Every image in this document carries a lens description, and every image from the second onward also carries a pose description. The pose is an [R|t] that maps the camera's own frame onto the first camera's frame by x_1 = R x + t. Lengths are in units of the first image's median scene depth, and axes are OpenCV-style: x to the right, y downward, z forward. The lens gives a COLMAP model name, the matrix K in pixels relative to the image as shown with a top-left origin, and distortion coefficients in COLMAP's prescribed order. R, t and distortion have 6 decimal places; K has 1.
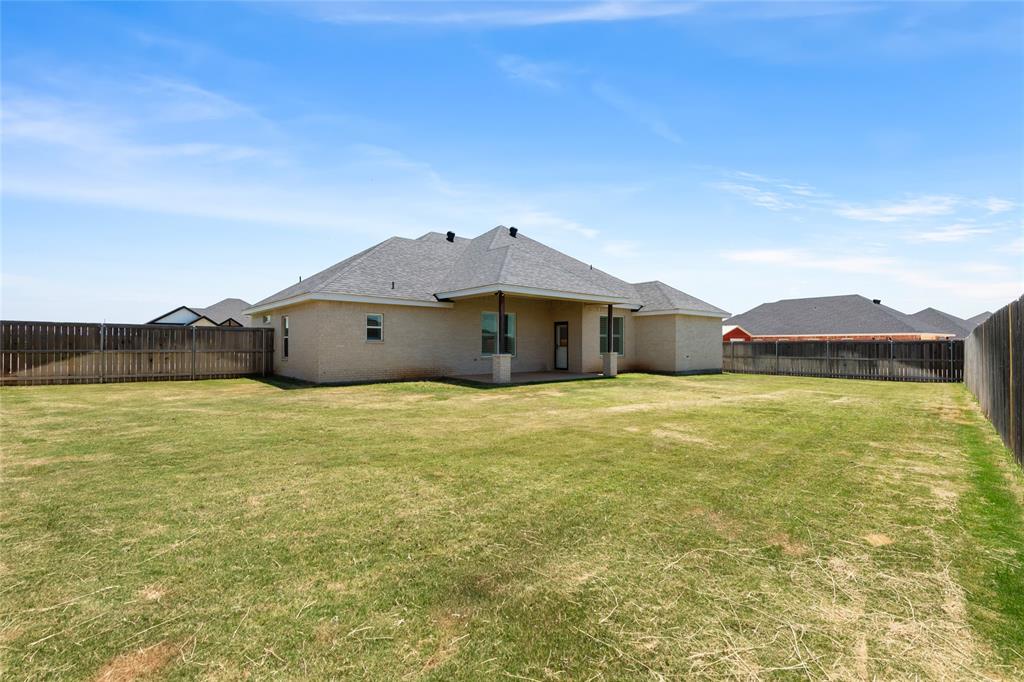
lens RADIAL K [[459.6, 0, 505.9], [0, 459.6, 345.0], [0, 0, 1]] dist [0.013863, -0.000205]
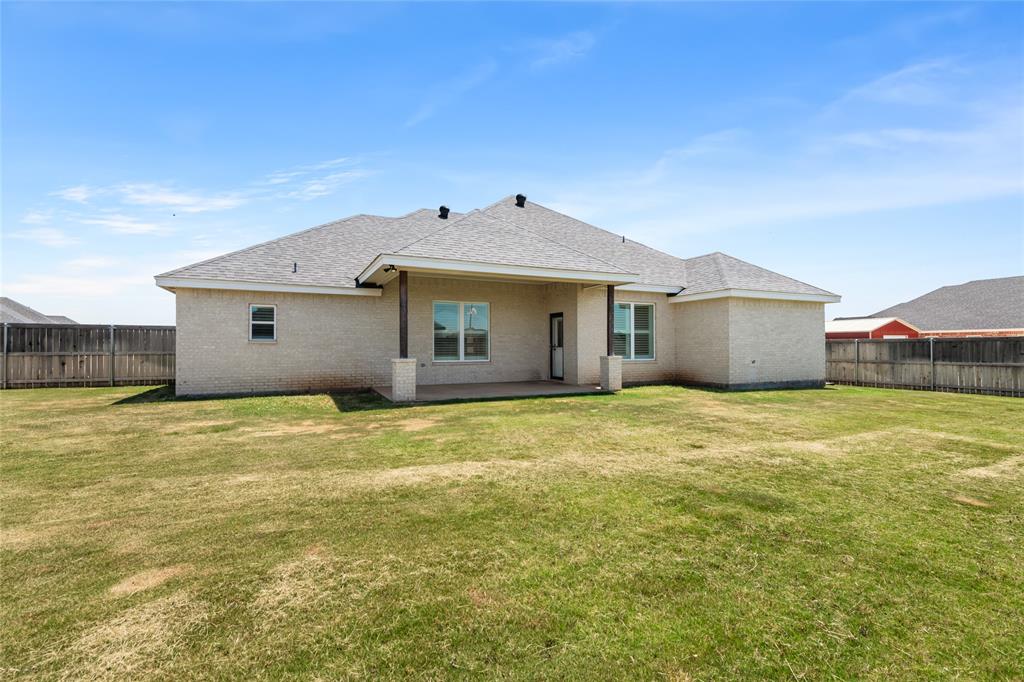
lens RADIAL K [[459.6, 0, 516.3], [0, 459.6, 341.1], [0, 0, 1]] dist [0.013863, -0.000205]
pose [[0.965350, -0.005901, -0.260891, 0.249801], [0.003485, 0.999947, -0.009723, 0.000845], [0.260935, 0.008477, 0.965319, 0.288660]]
